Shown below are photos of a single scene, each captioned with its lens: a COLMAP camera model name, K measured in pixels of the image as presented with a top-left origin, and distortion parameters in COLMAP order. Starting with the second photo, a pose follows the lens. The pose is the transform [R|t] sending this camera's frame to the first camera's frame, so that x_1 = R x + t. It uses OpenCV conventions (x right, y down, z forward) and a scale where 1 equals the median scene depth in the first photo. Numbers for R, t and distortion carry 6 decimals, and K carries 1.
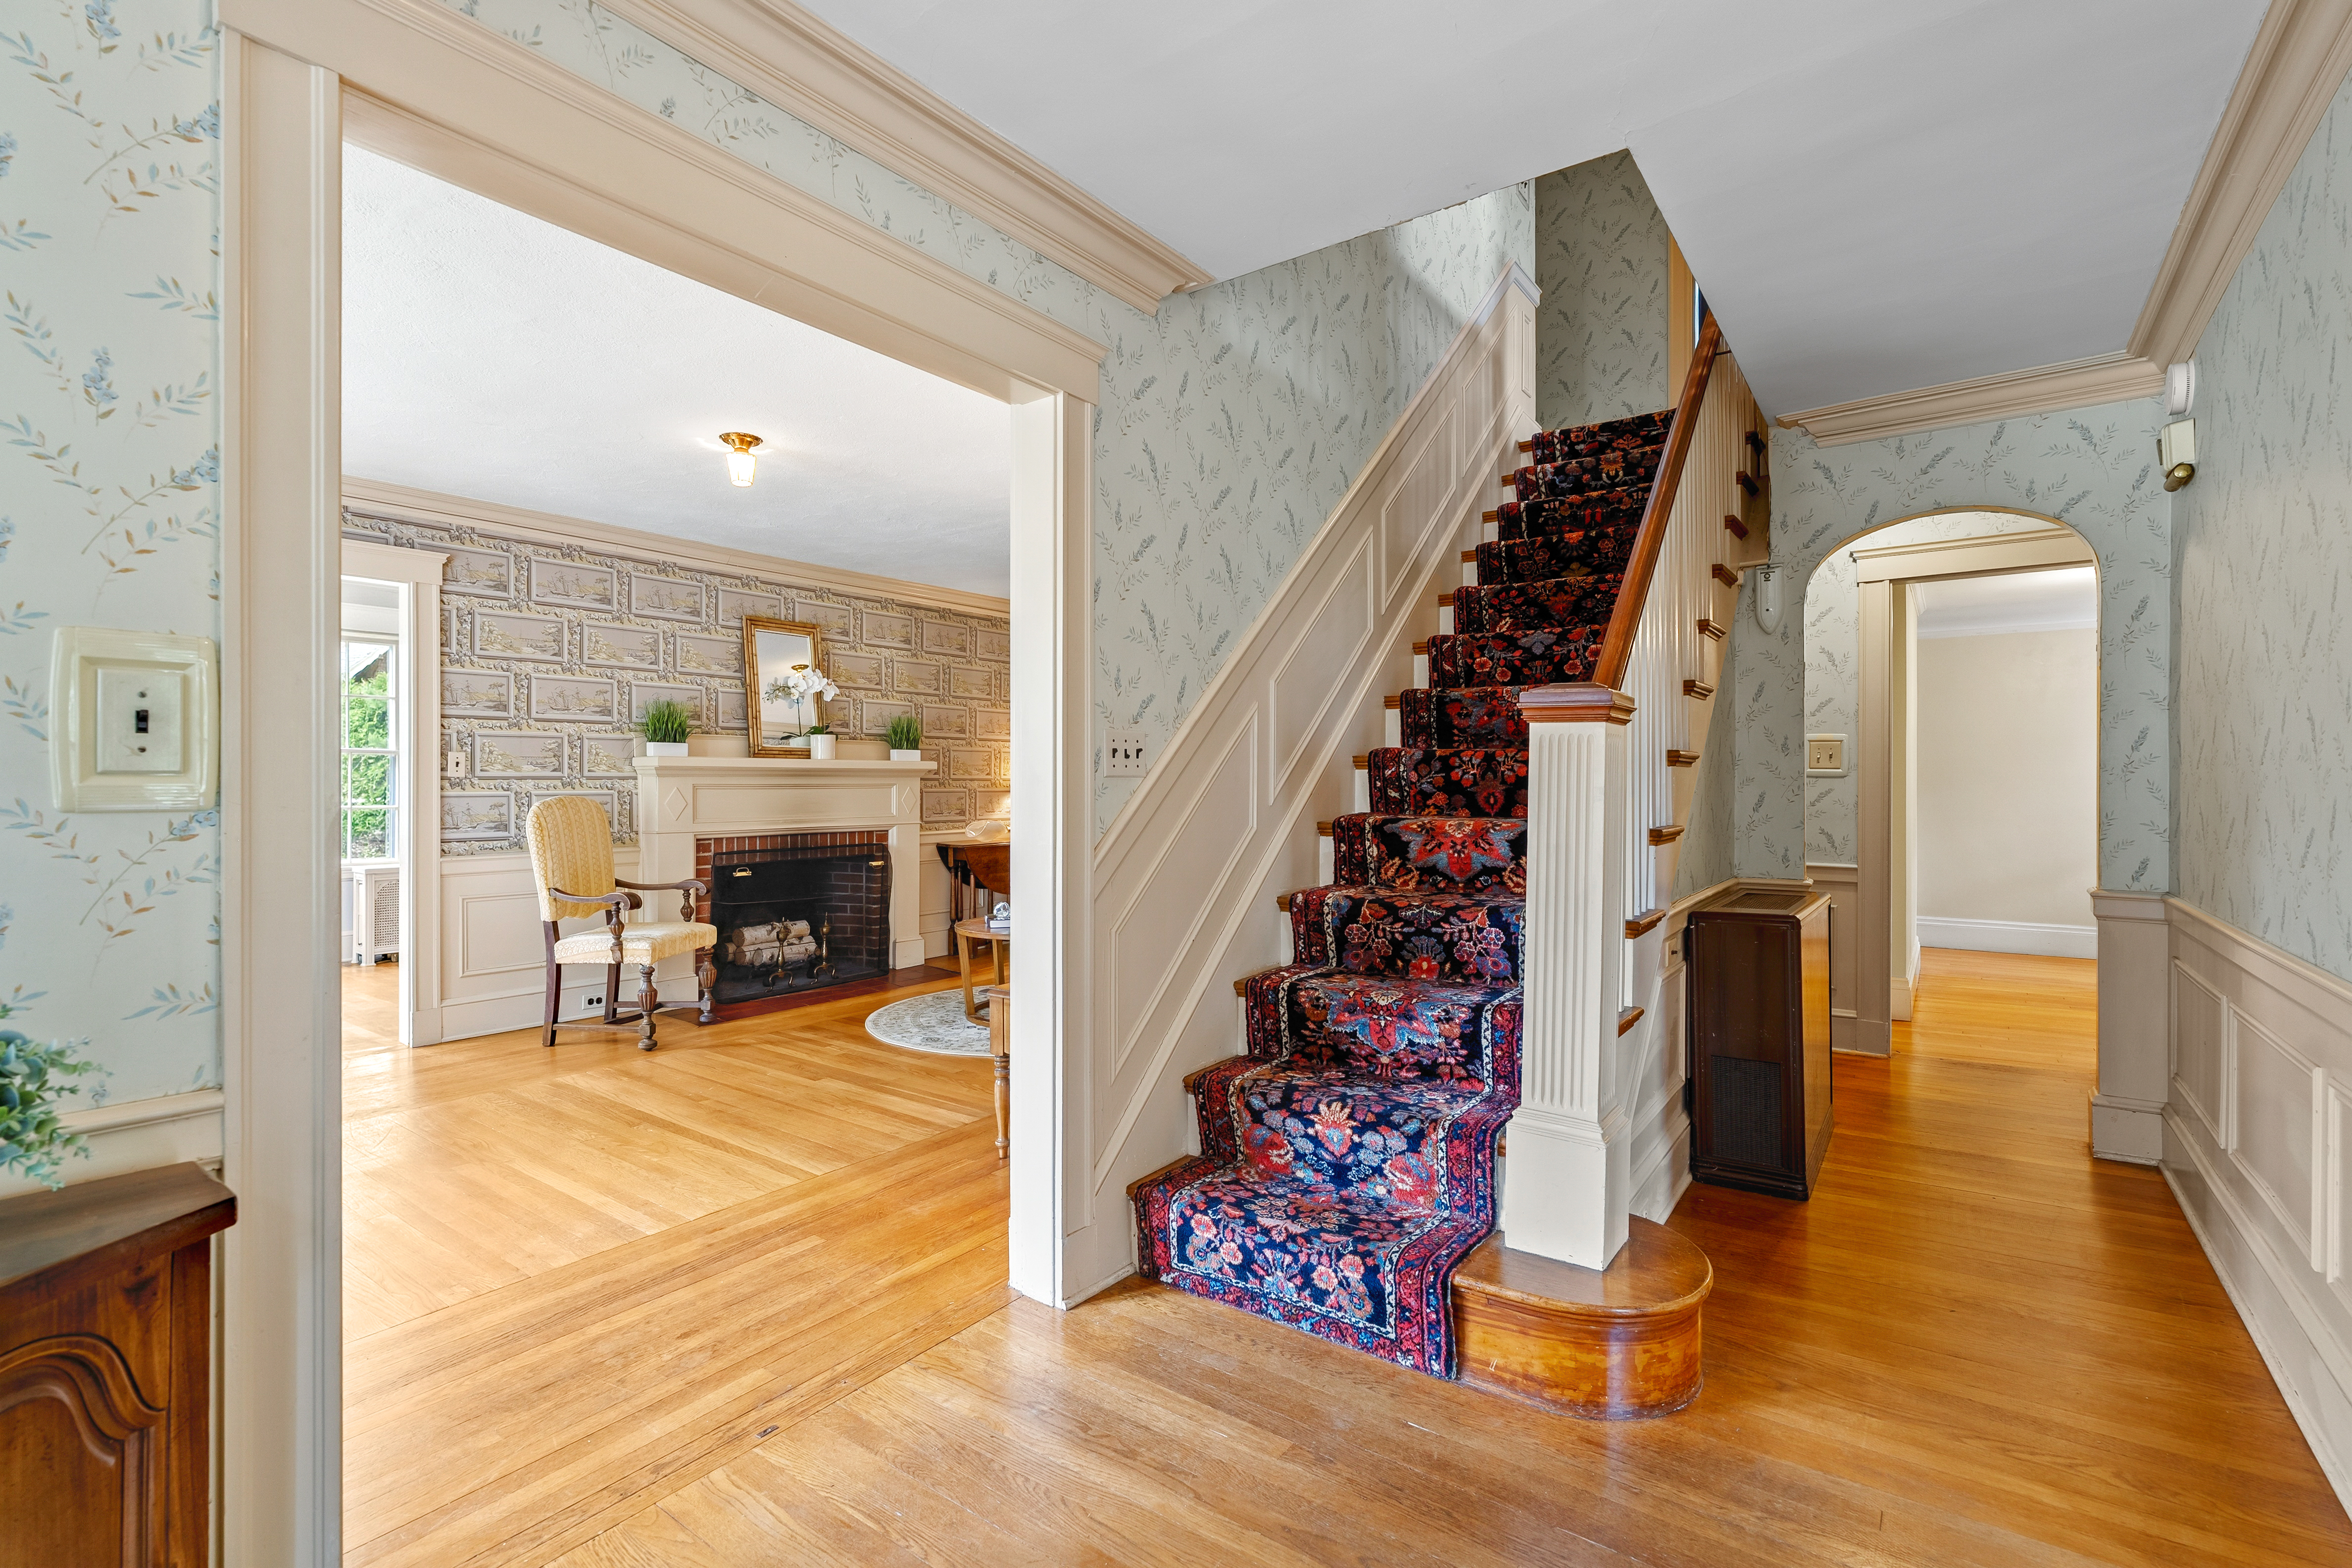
lens RADIAL K [[1064.1, 0, 1198.0], [0, 1064.1, 784.0], [0, 0, 1]] dist [-0.003810, 0.000745]
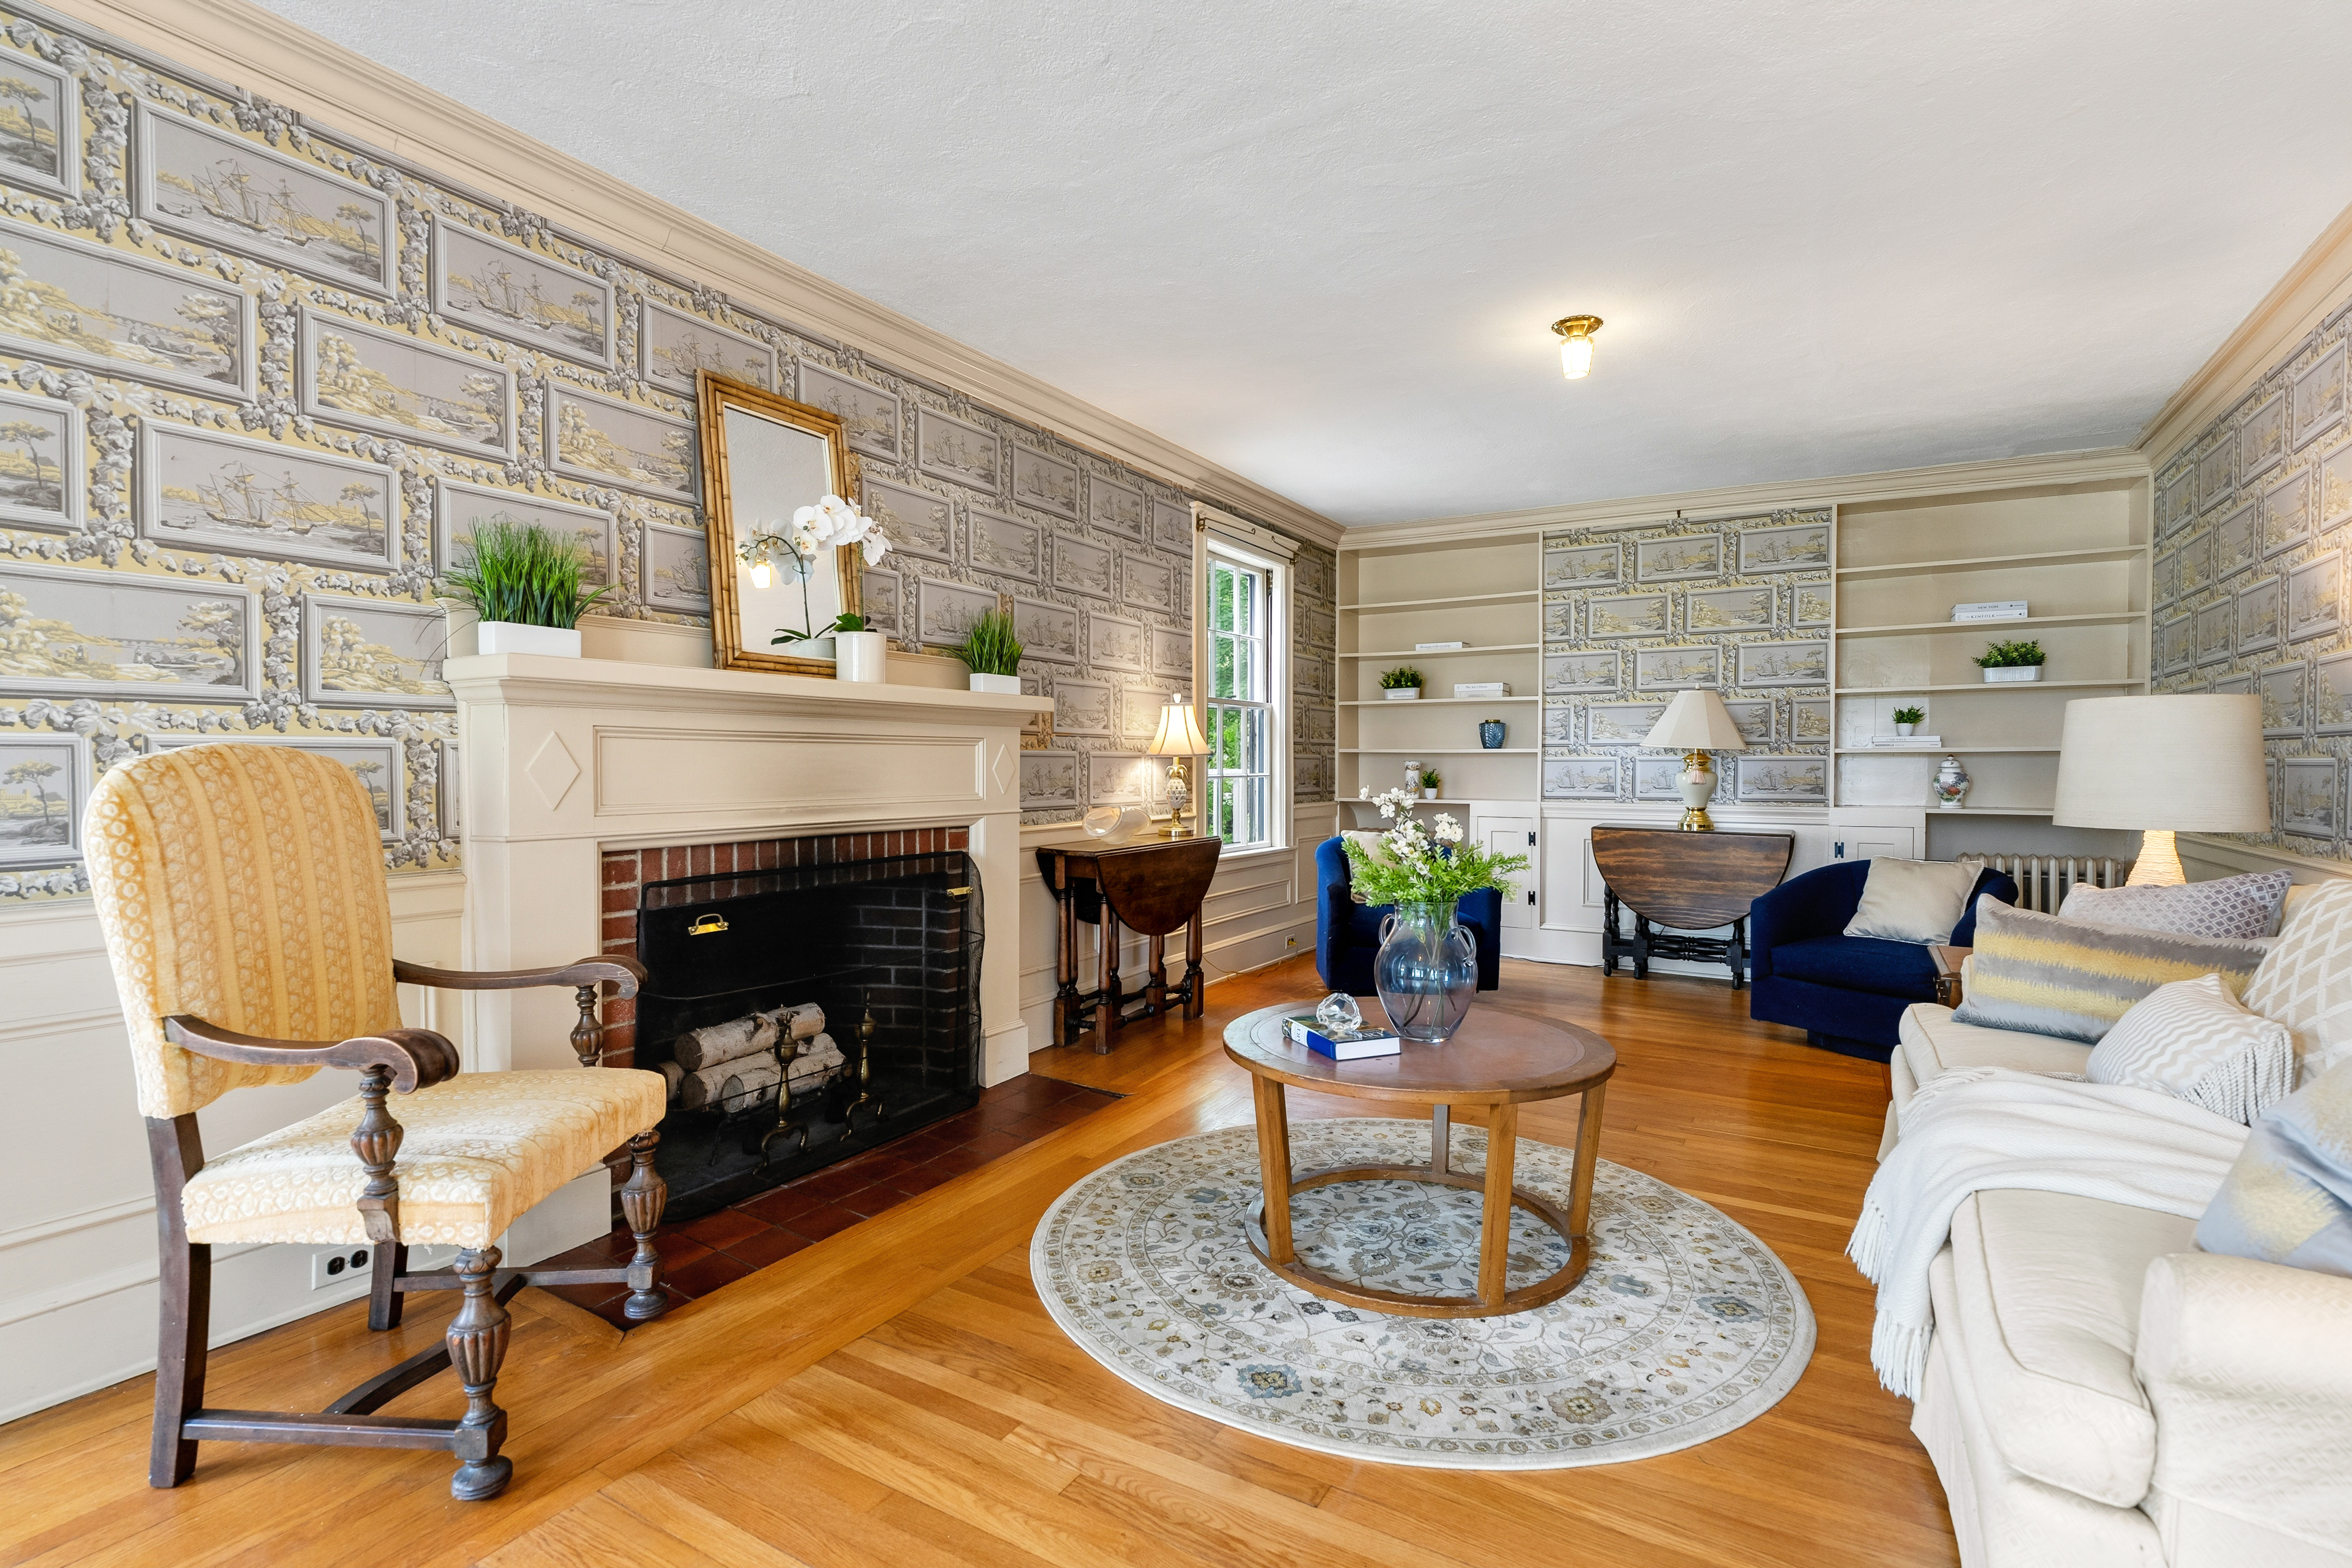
lens RADIAL K [[1064.1, 0, 1184.7], [0, 1064.1, 789.5], [0, 0, 1]] dist [-0.003810, 0.000745]
pose [[0.995506, 0.002516, 0.094663, -0.302963], [-0.004748, 0.999716, 0.023360, 0.016213], [-0.094577, -0.023705, 0.995235, 0.598966]]
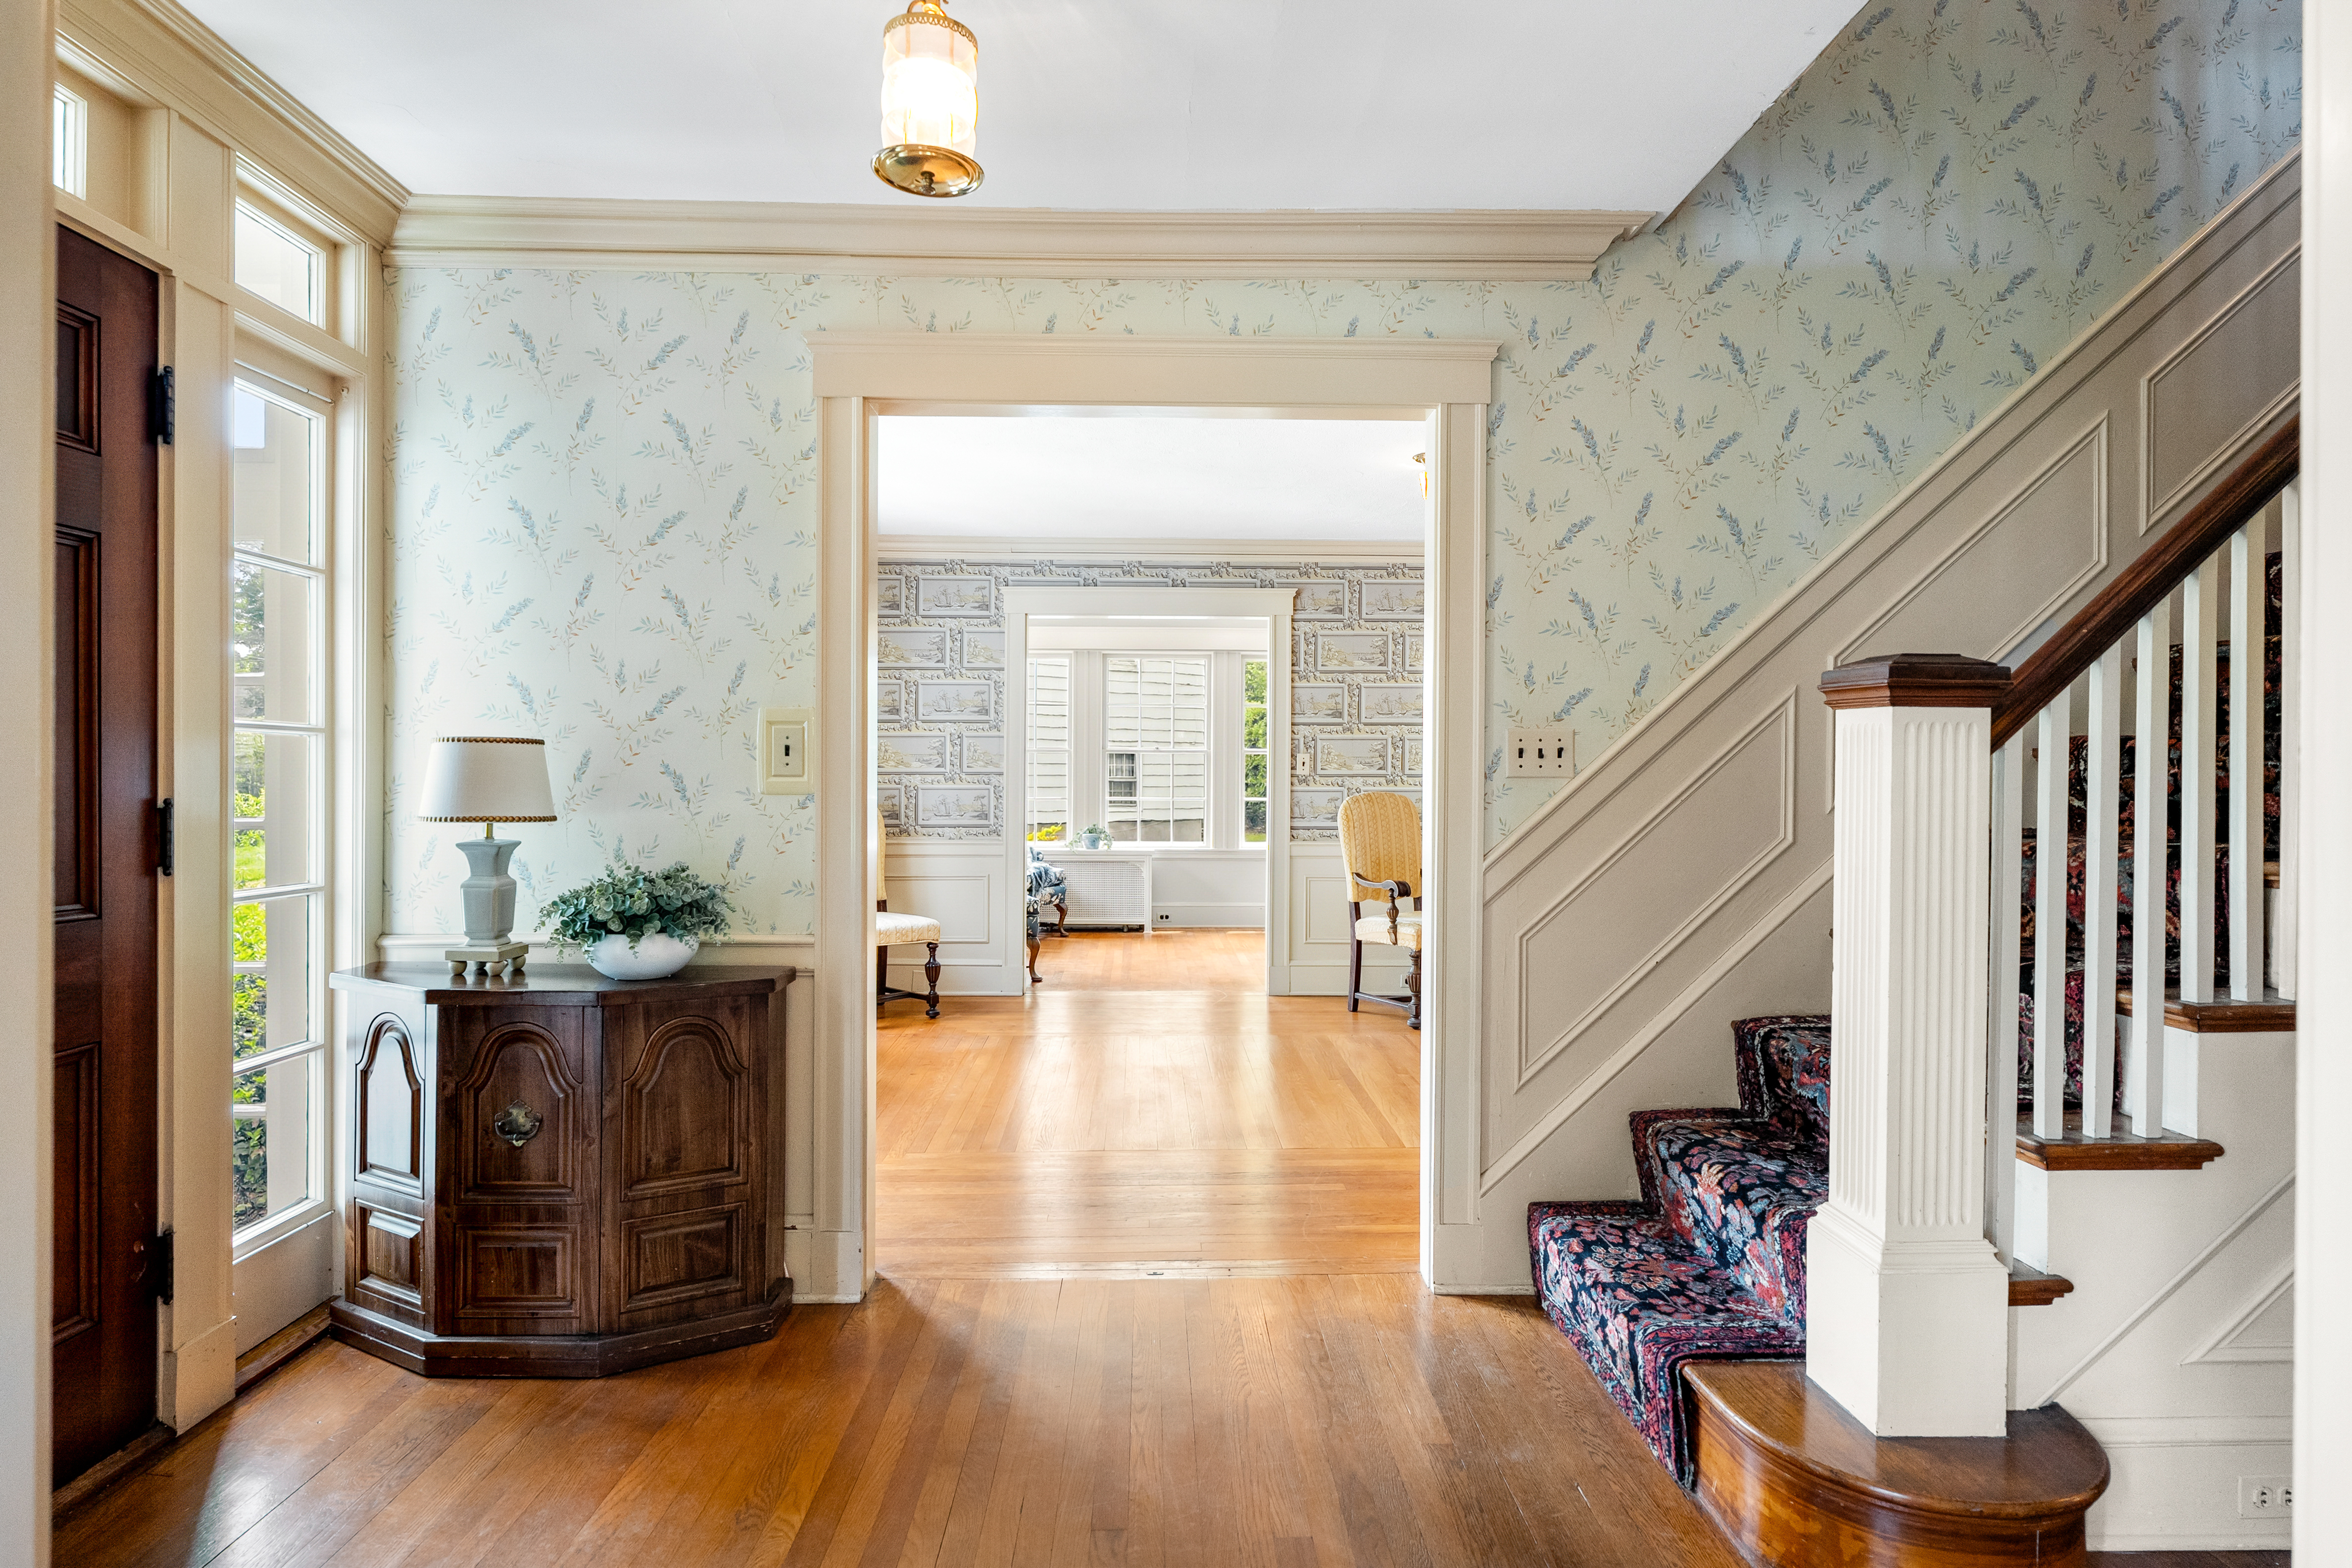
lens RADIAL K [[1263.2, 0, 1172.7], [0, 1263.2, 783.2], [0, 0, 1]] dist [0.001799, 0.000754]
pose [[0.607485, 0.006994, -0.794300, 0.322381], [-0.006028, 0.999973, 0.004195, -0.002162], [0.794308, 0.002240, 0.607511, 0.023564]]
